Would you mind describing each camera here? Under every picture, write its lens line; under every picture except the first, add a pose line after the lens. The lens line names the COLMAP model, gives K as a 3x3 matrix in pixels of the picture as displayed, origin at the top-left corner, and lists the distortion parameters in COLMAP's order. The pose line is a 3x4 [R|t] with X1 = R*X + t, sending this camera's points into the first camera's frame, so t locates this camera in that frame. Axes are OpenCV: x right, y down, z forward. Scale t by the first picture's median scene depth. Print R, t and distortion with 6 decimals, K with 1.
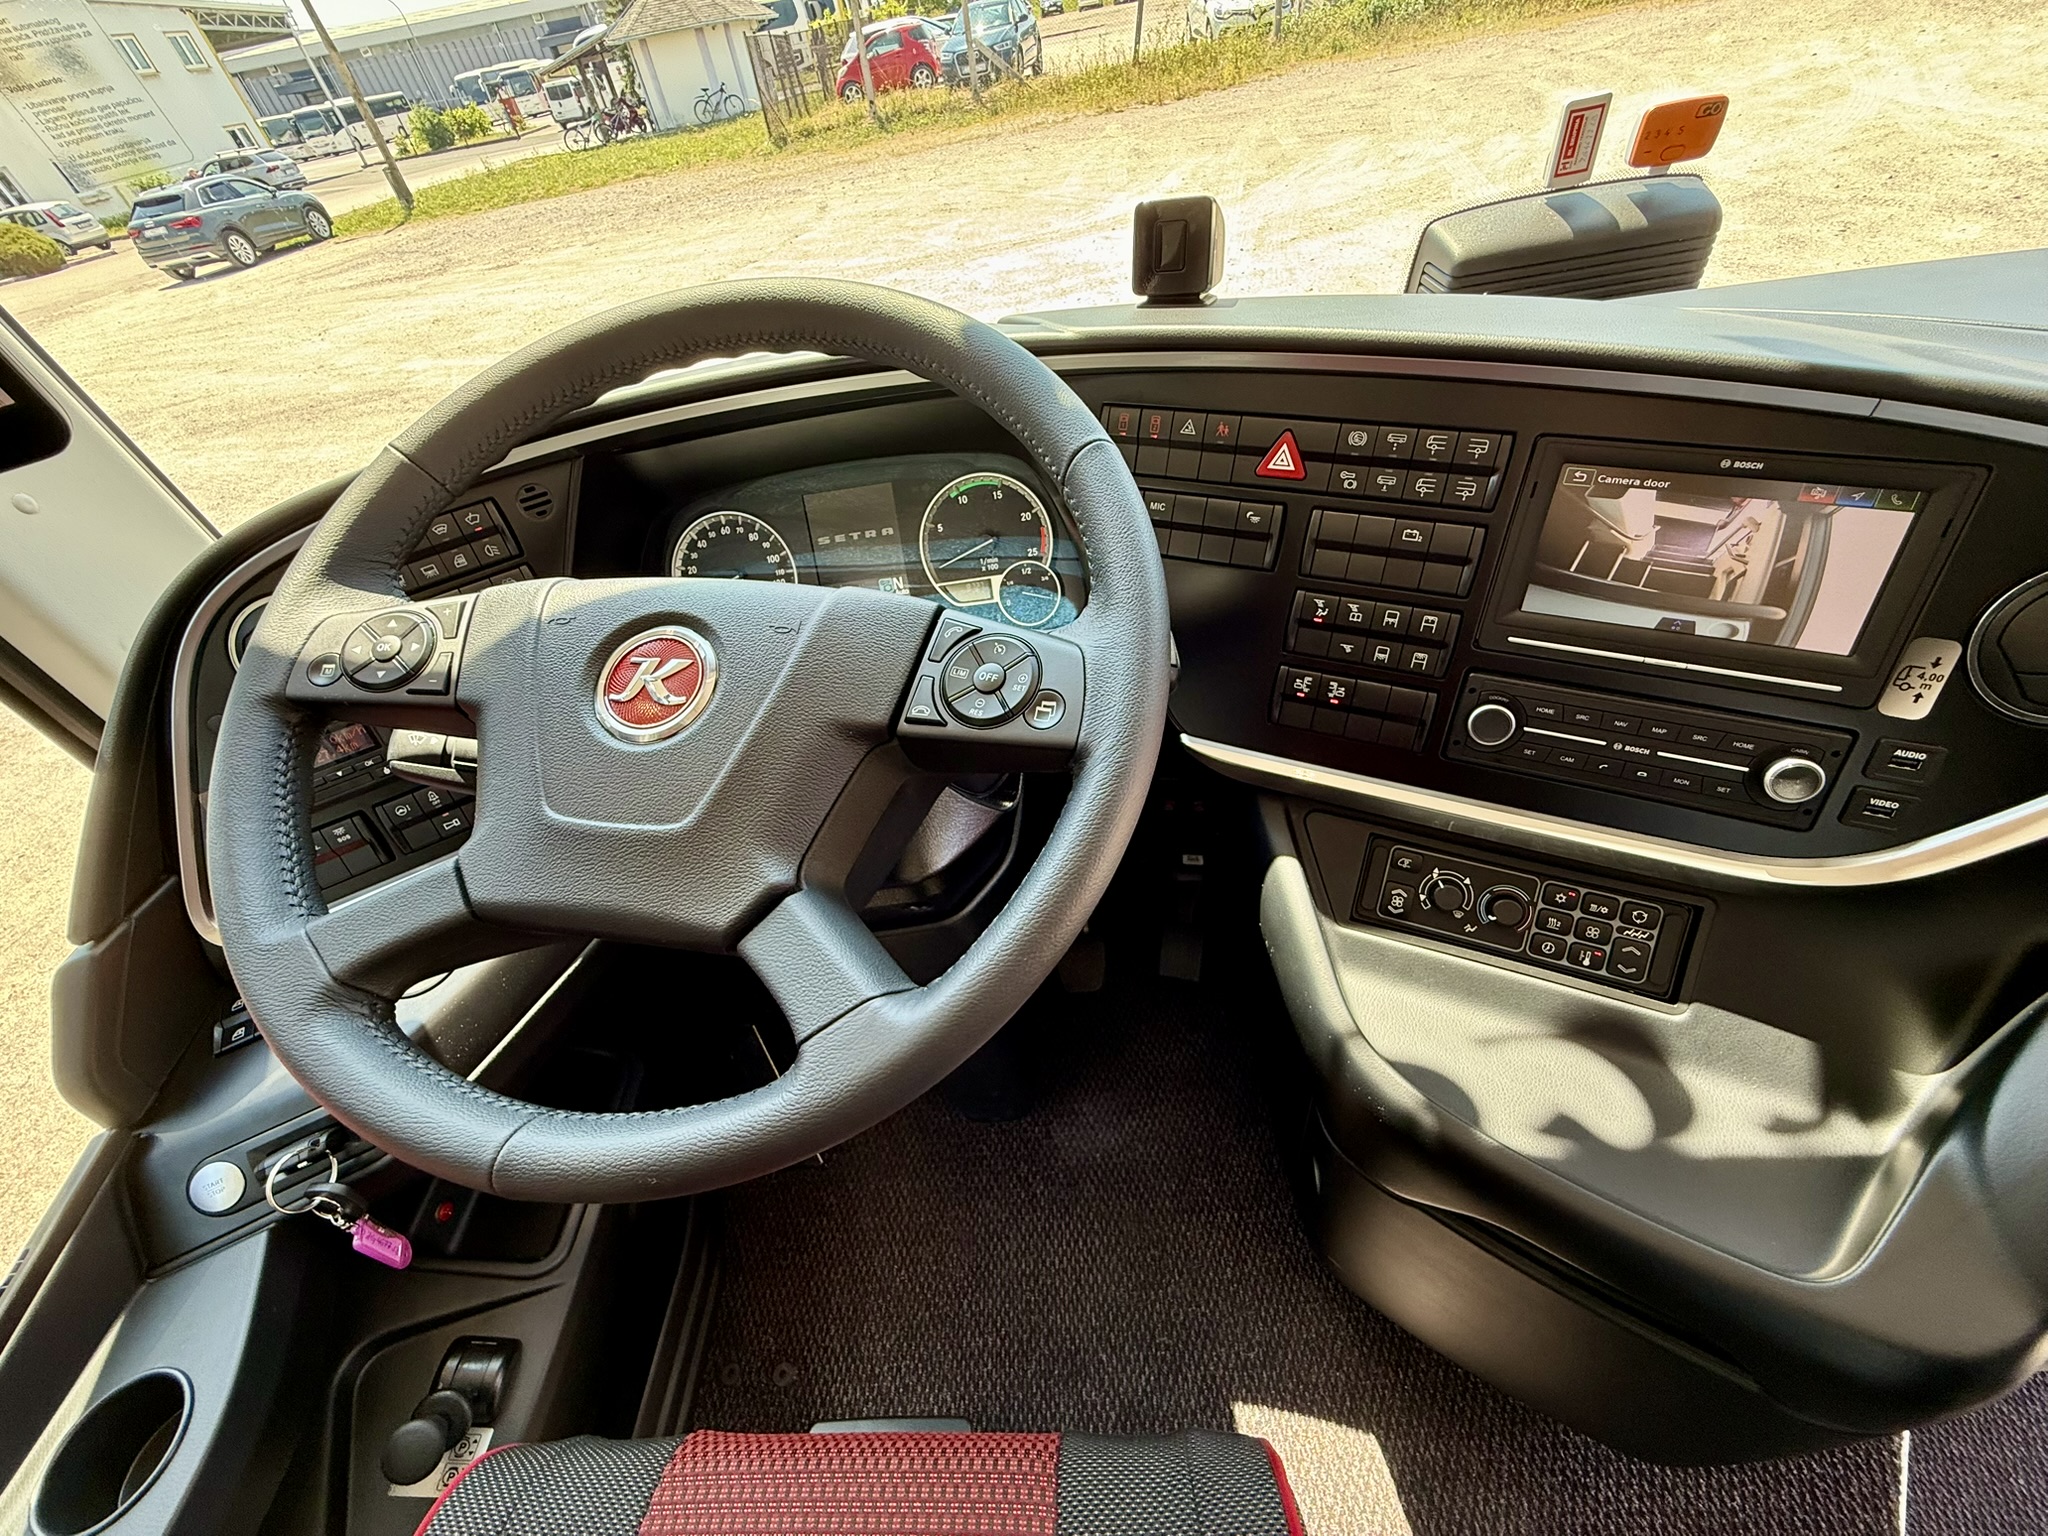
lens RADIAL K [[820.3, 0, 1010.6], [0, 820.3, 769.2], [0, 0, 1]] dist [-0.001153, -0.000034]
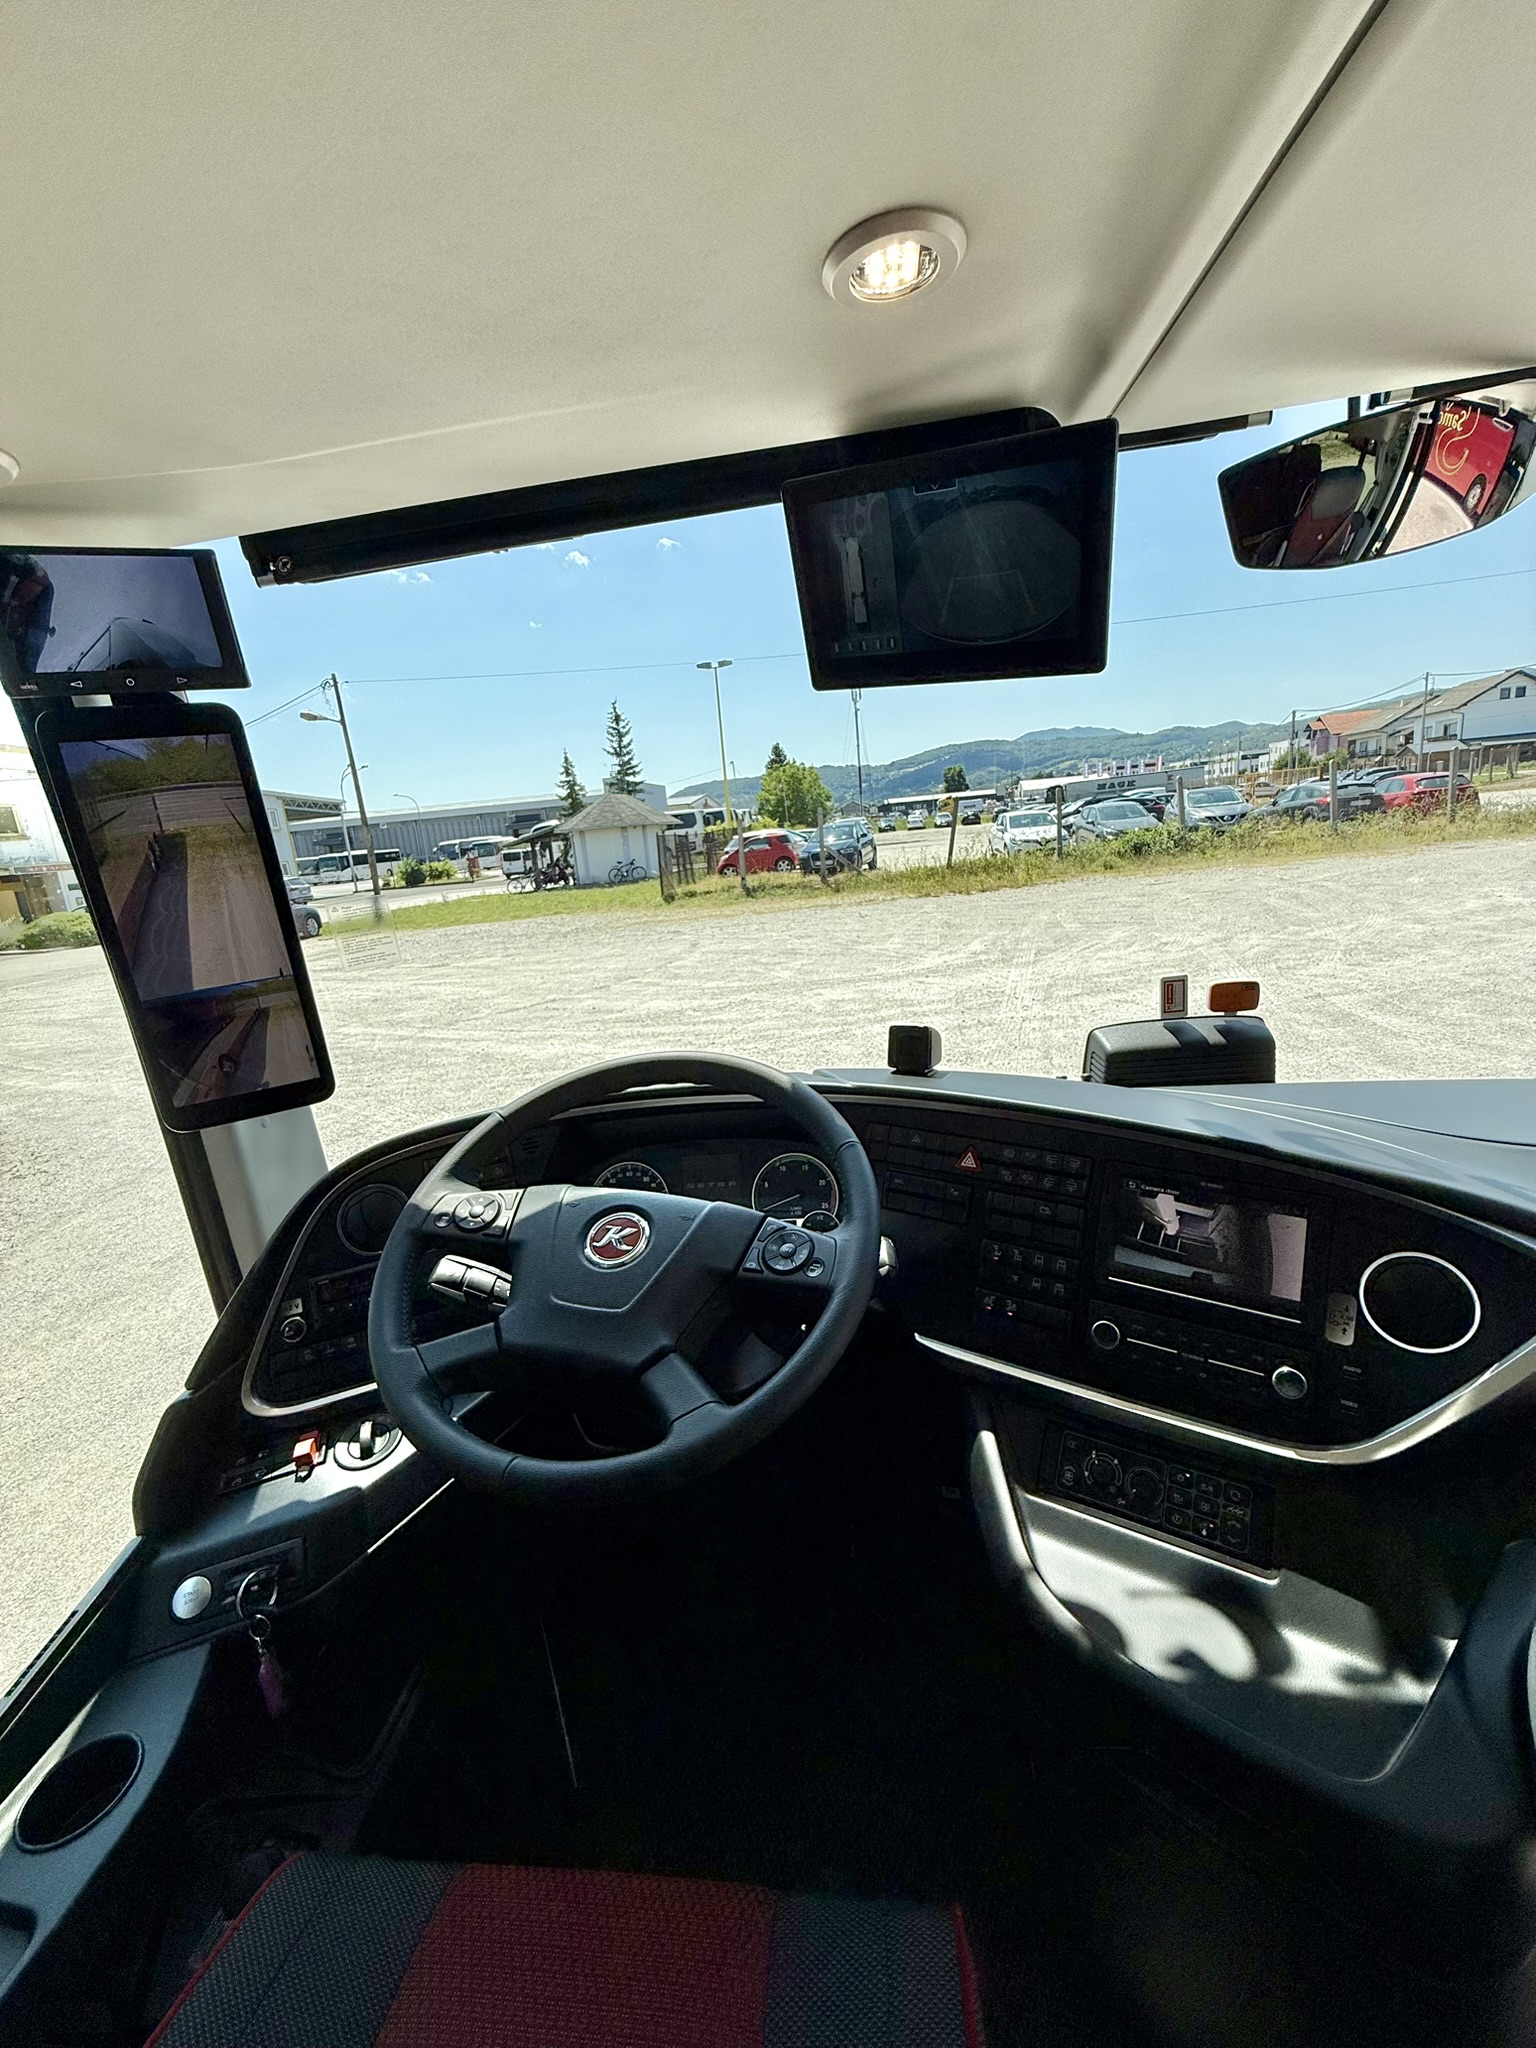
lens RADIAL K [[820.3, 0, 767.3], [0, 820.3, 1015.5], [0, 0, 1]] dist [-0.001153, -0.000034]
pose [[0.993196, 0.074569, -0.089455, 0.038911], [-0.109013, 0.865529, -0.488851, 0.241049], [0.040972, 0.495277, 0.867768, -0.650506]]
